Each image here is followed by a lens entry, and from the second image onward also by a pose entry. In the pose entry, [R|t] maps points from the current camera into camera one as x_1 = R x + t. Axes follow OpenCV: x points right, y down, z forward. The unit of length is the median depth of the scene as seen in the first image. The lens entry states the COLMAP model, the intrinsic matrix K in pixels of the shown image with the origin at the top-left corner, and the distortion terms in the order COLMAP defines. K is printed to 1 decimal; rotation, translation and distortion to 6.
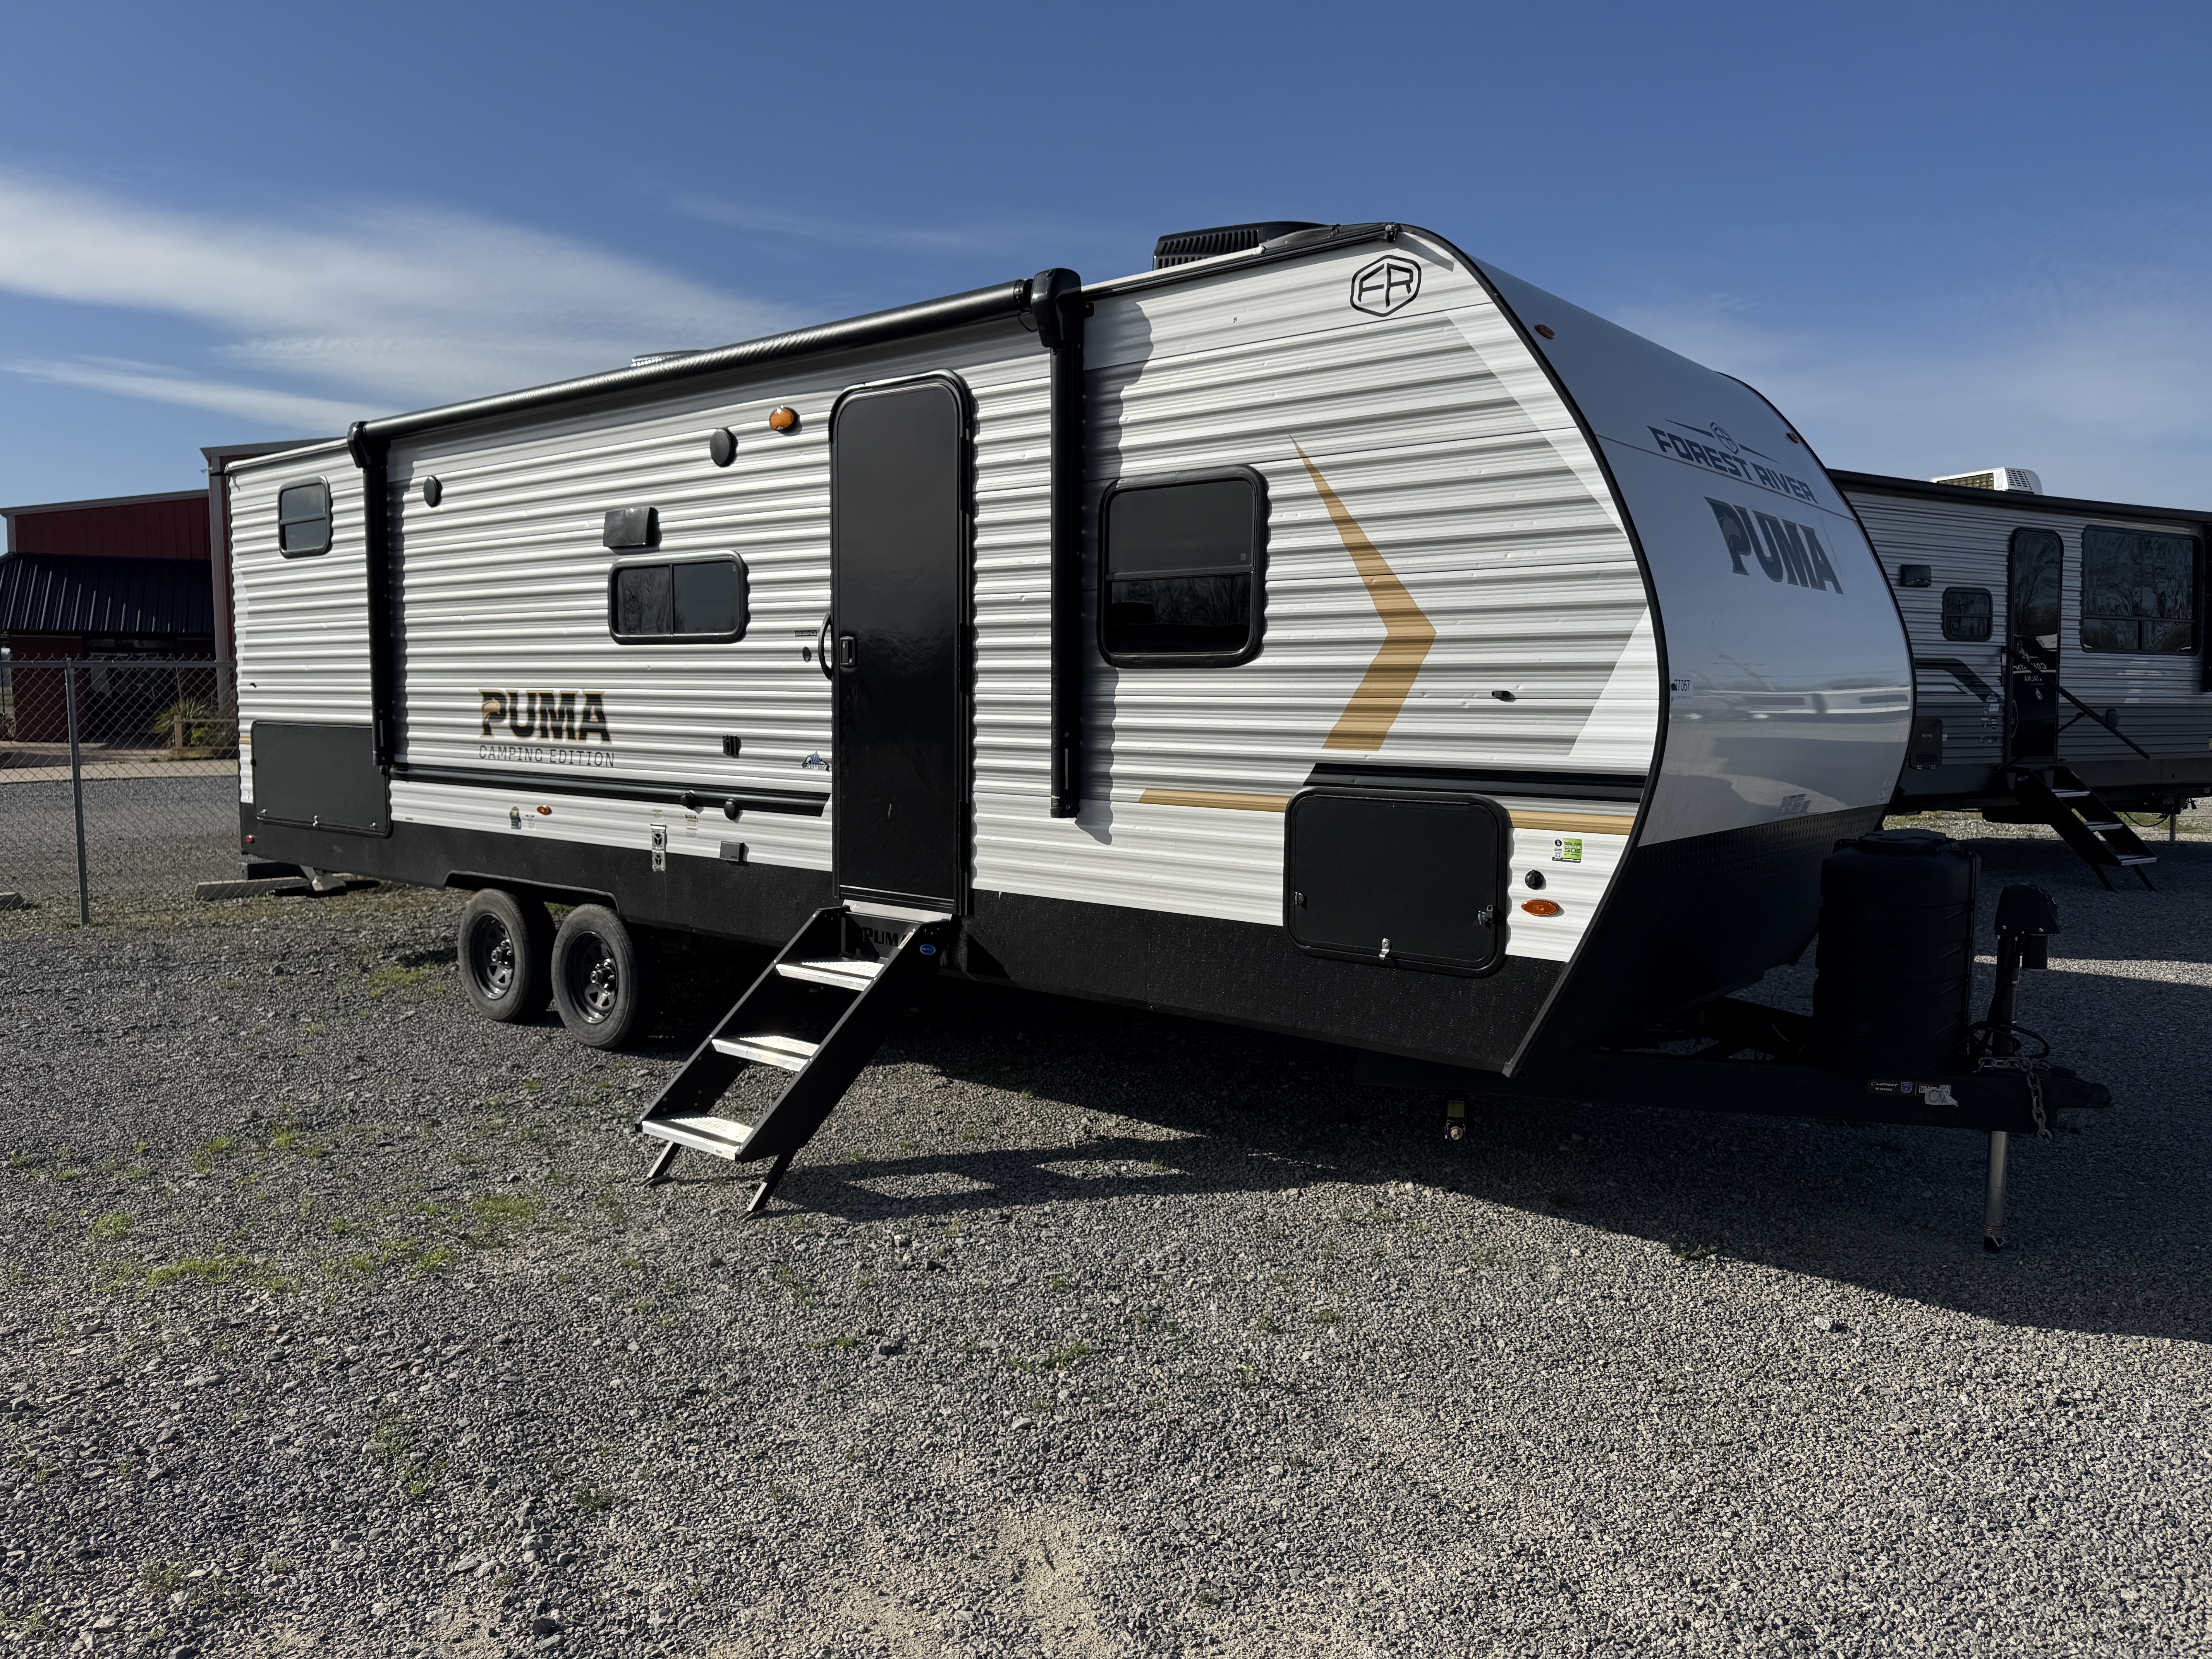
lens RADIAL K [[1544.2, 0, 1106.0], [0, 1544.2, 829.5], [0, 0, 1]] dist [0.127849, -0.233325]
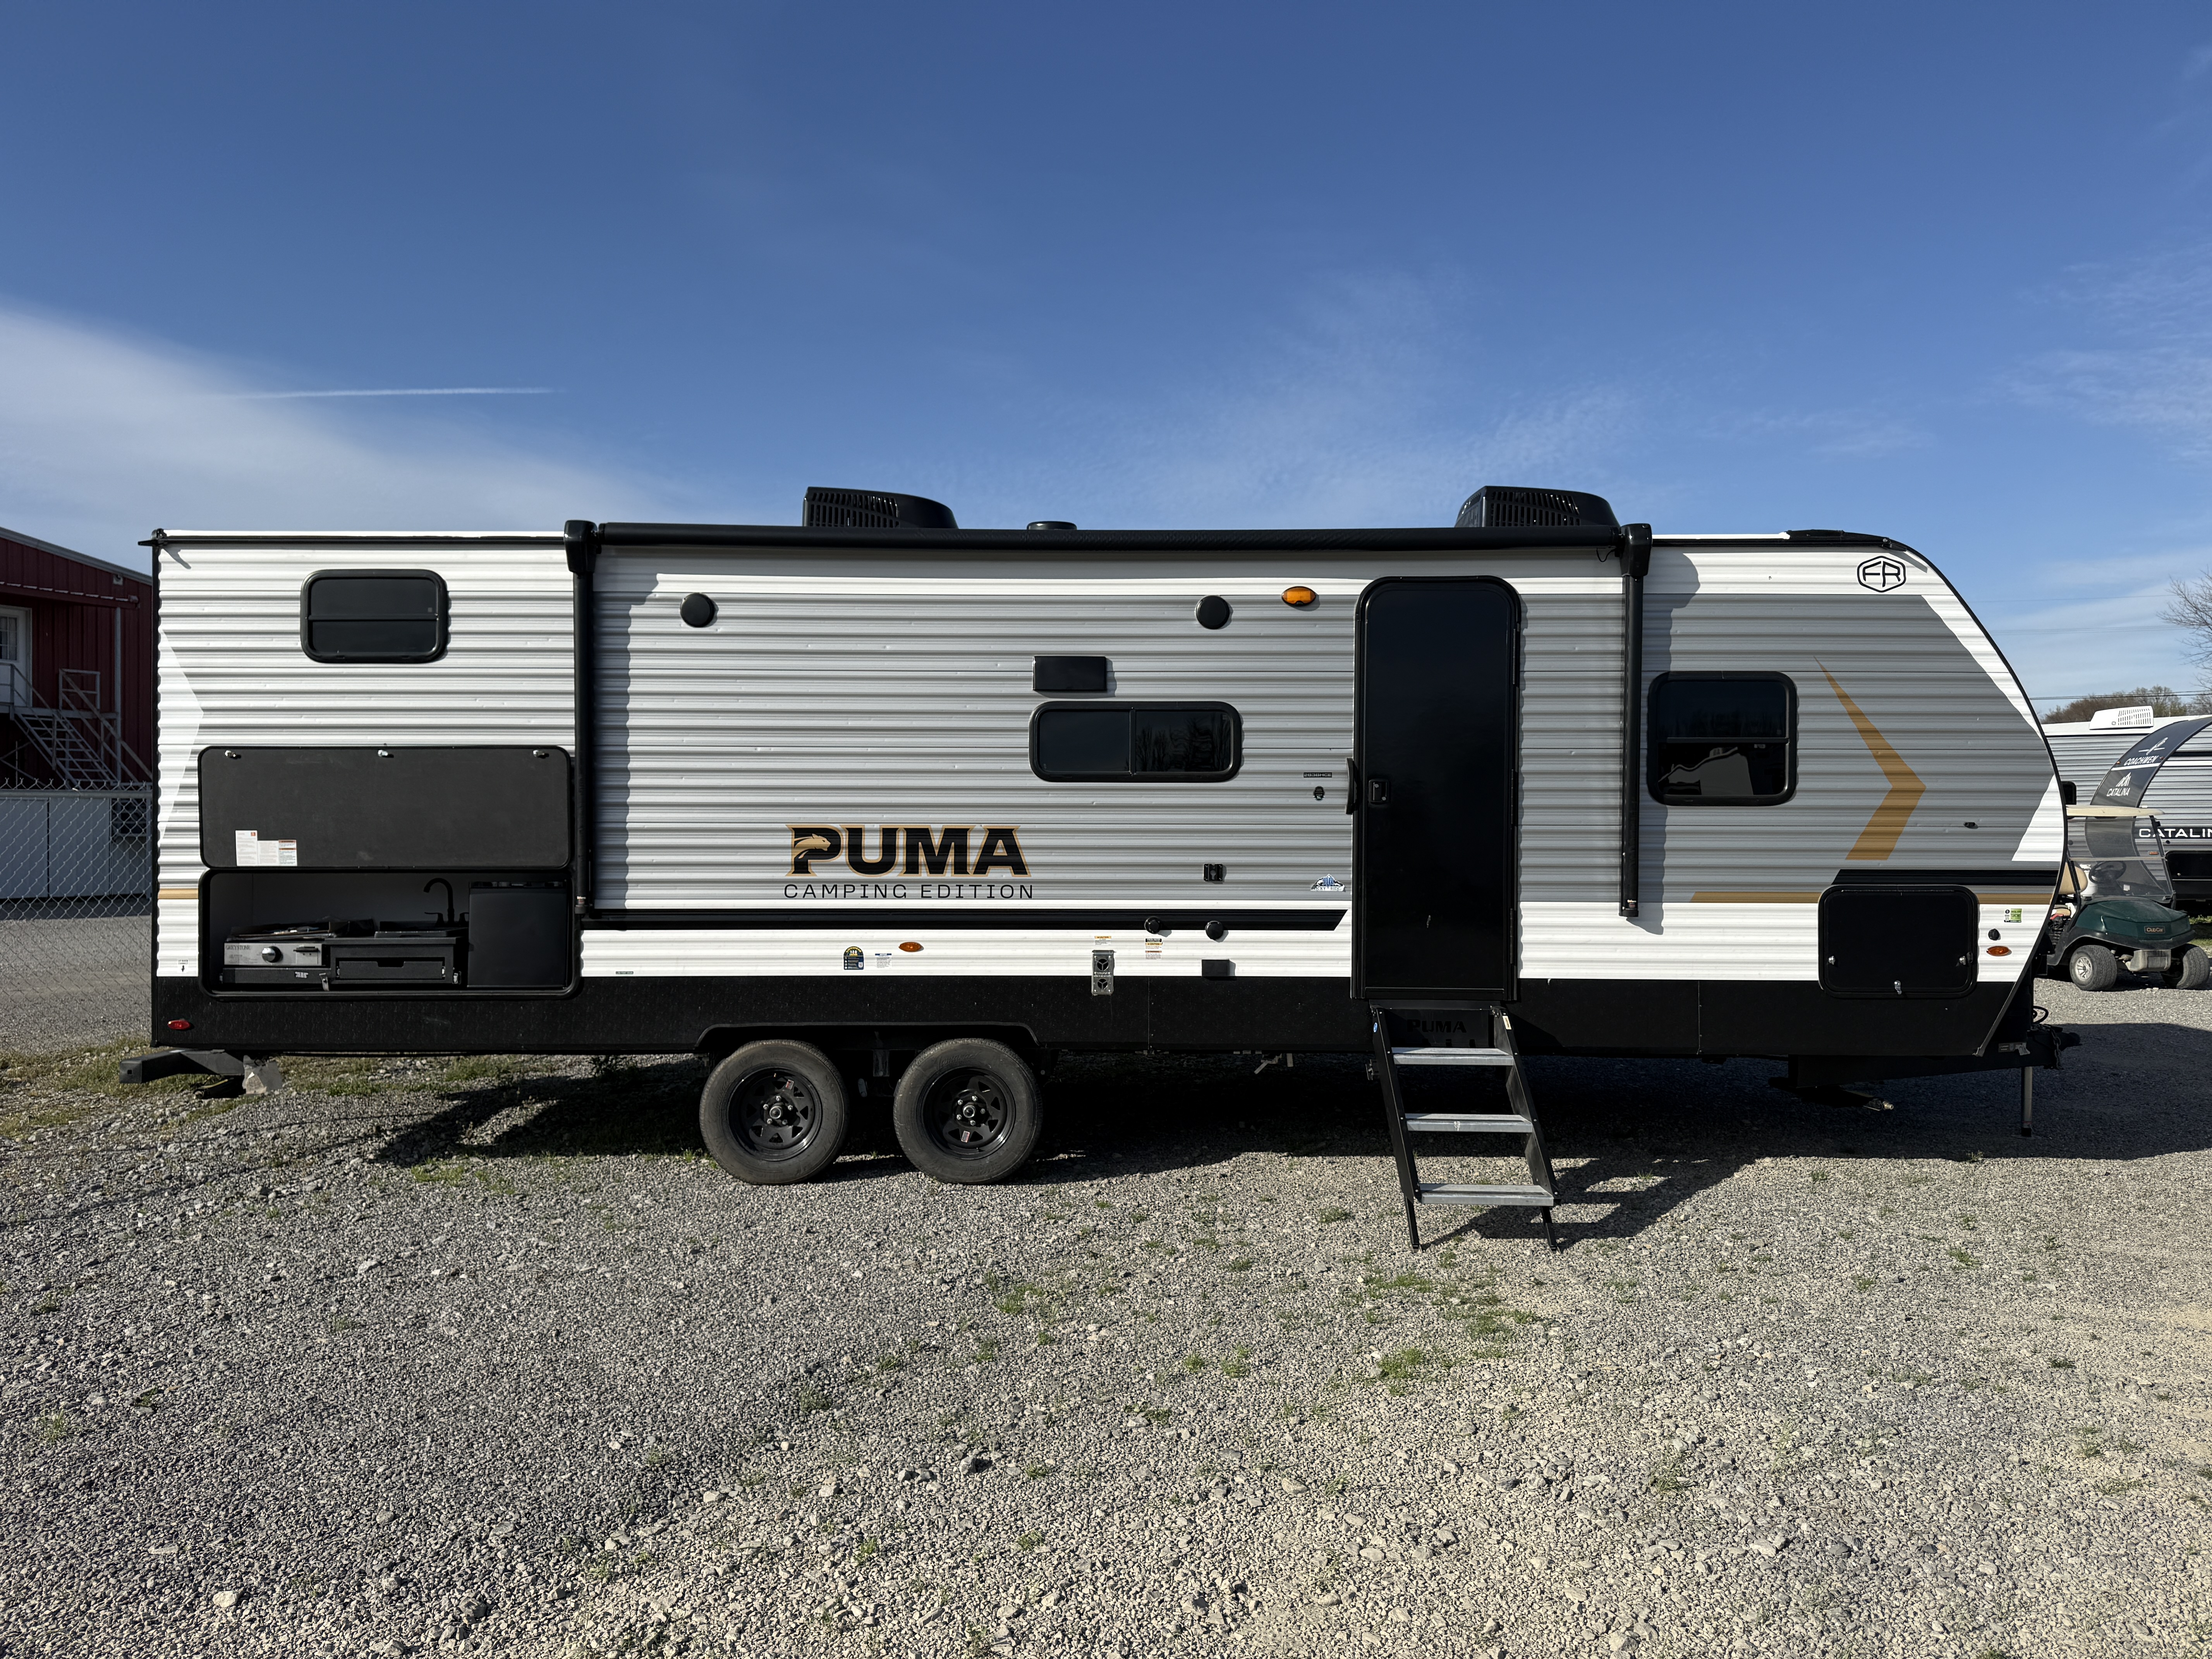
lens RADIAL K [[1544.2, 0, 1106.0], [0, 1544.2, 829.5], [0, 0, 1]] dist [0.127849, -0.233325]
pose [[0.769540, -0.015846, 0.638402, -1.012211], [0.058803, 0.997203, -0.046130, -0.038686], [-0.635886, 0.073039, 0.768319, 0.196808]]
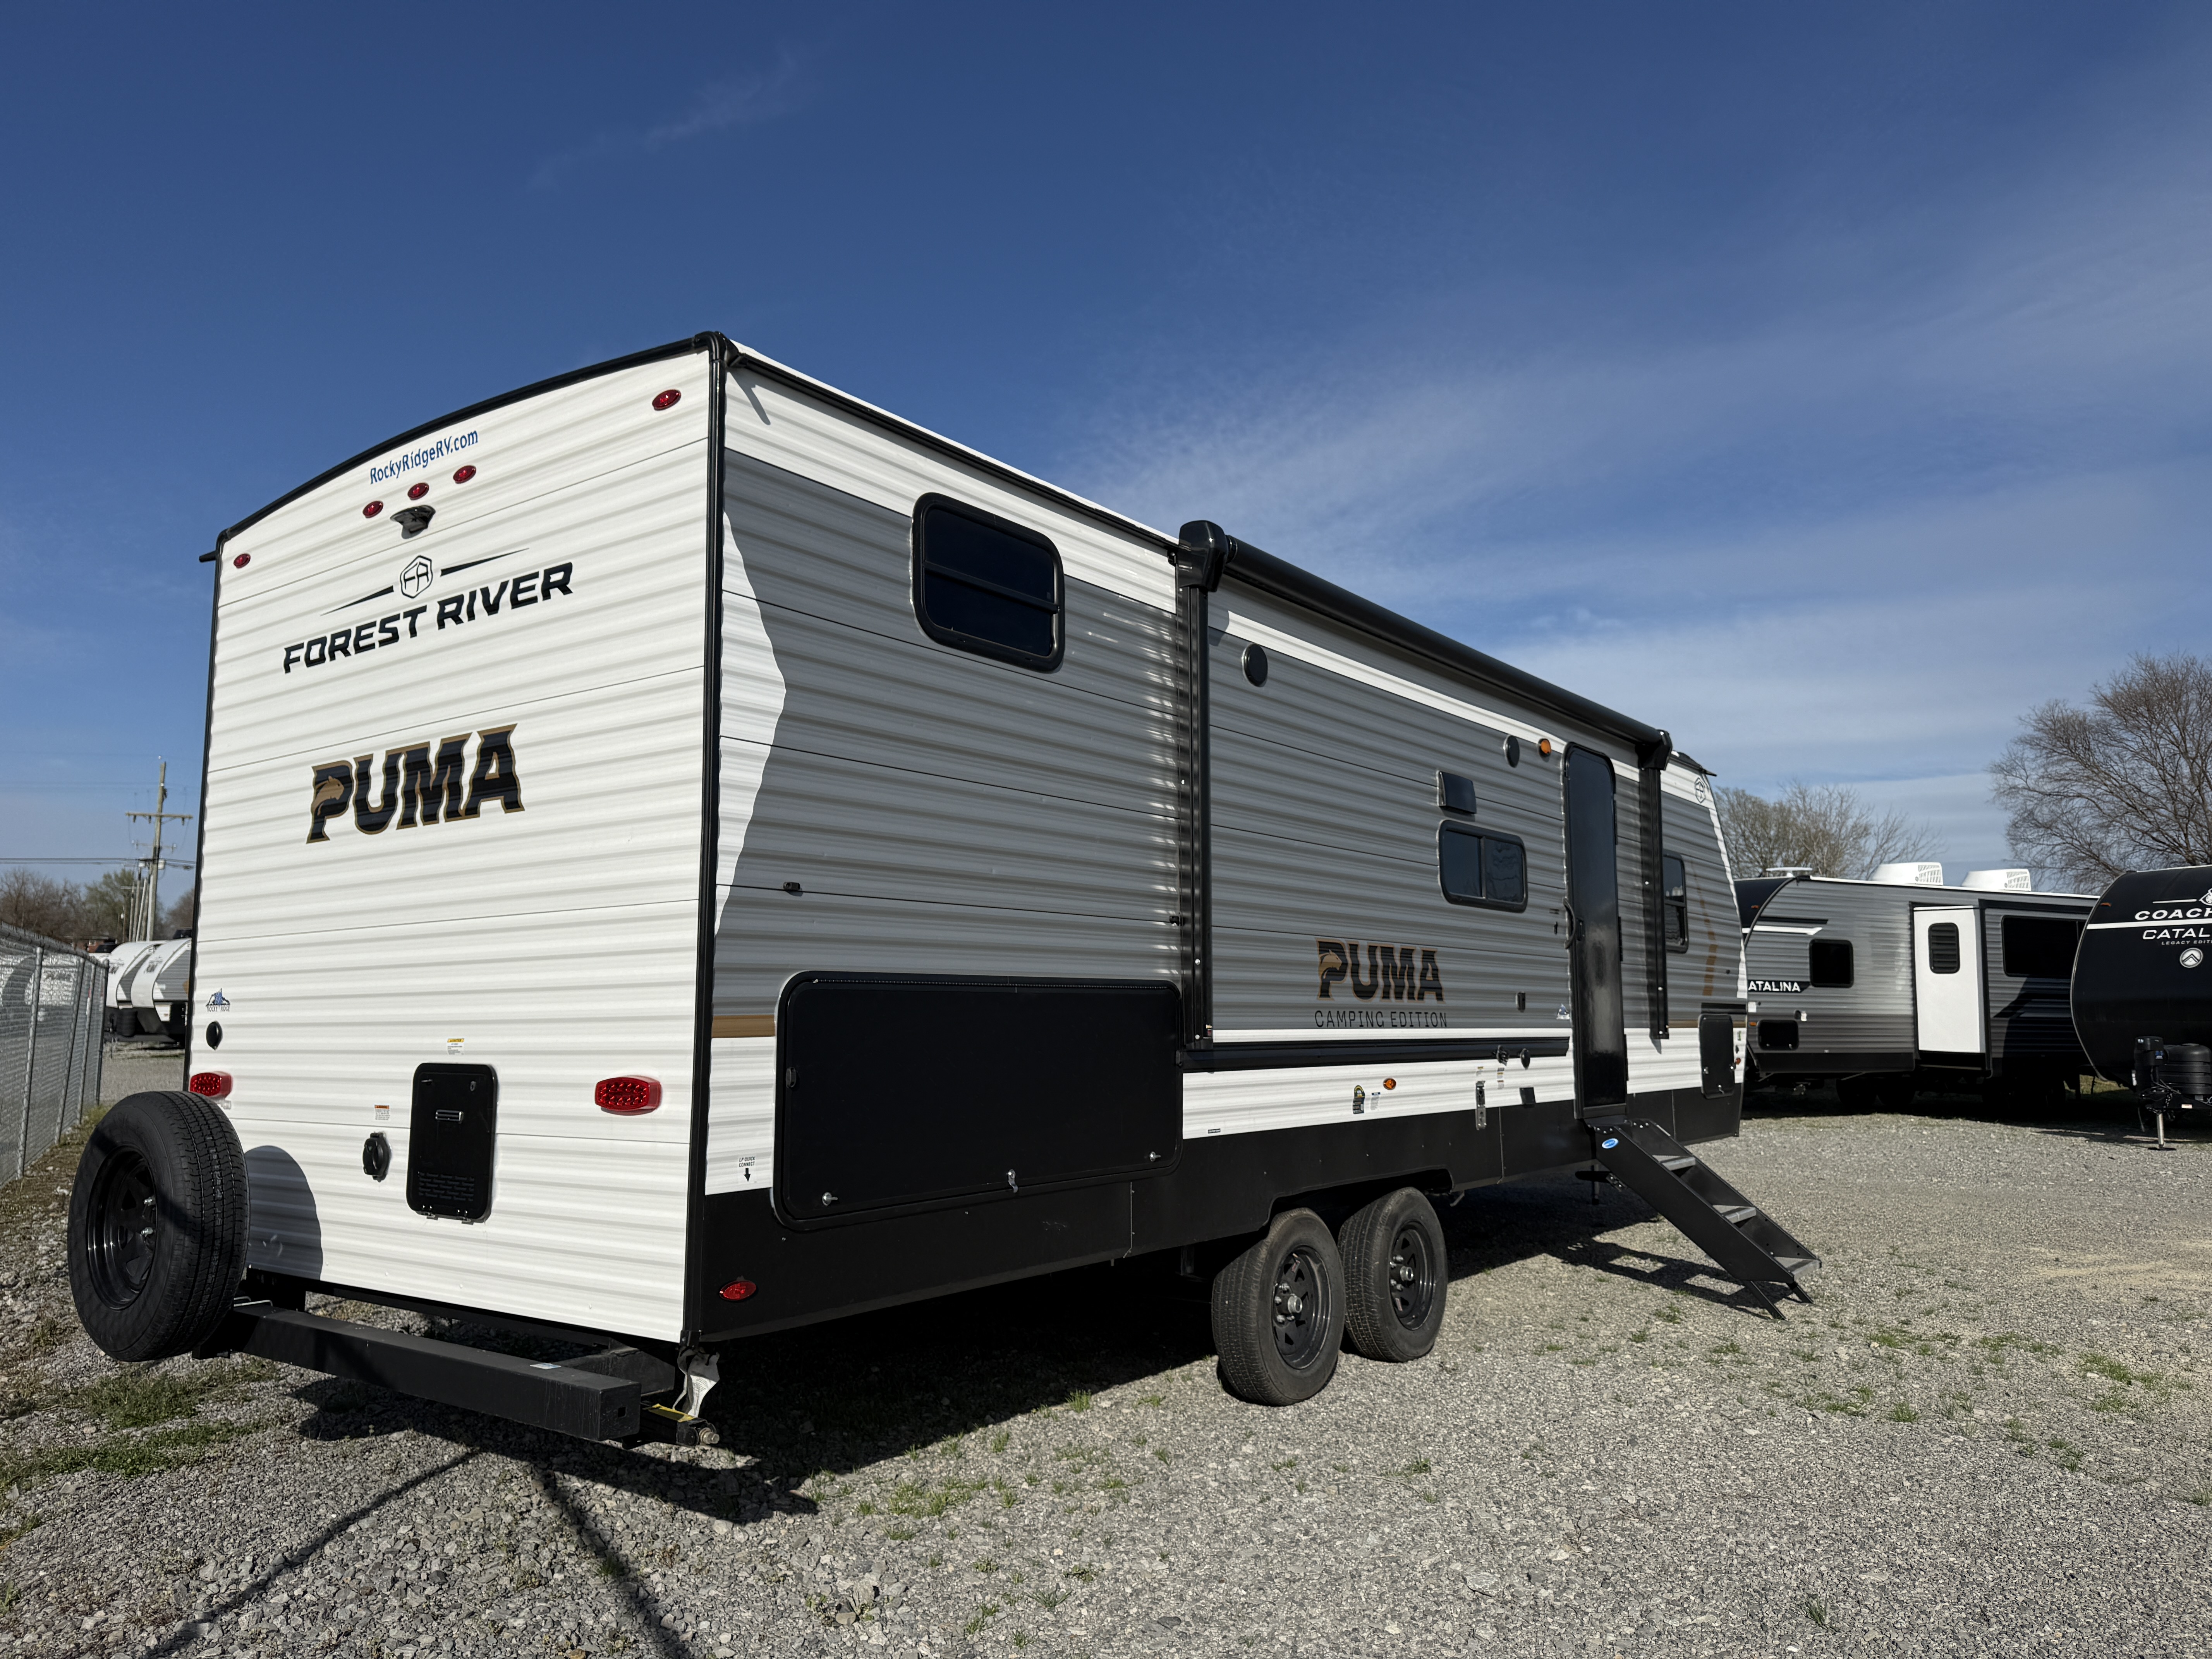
lens RADIAL K [[1544.2, 0, 1106.0], [0, 1544.2, 829.5], [0, 0, 1]] dist [0.127849, -0.233325]
pose [[-0.042324, 0.107189, 0.993337, -1.386039], [0.078187, 0.991535, -0.103663, -0.084897], [-0.996040, 0.073279, -0.050347, 1.359615]]
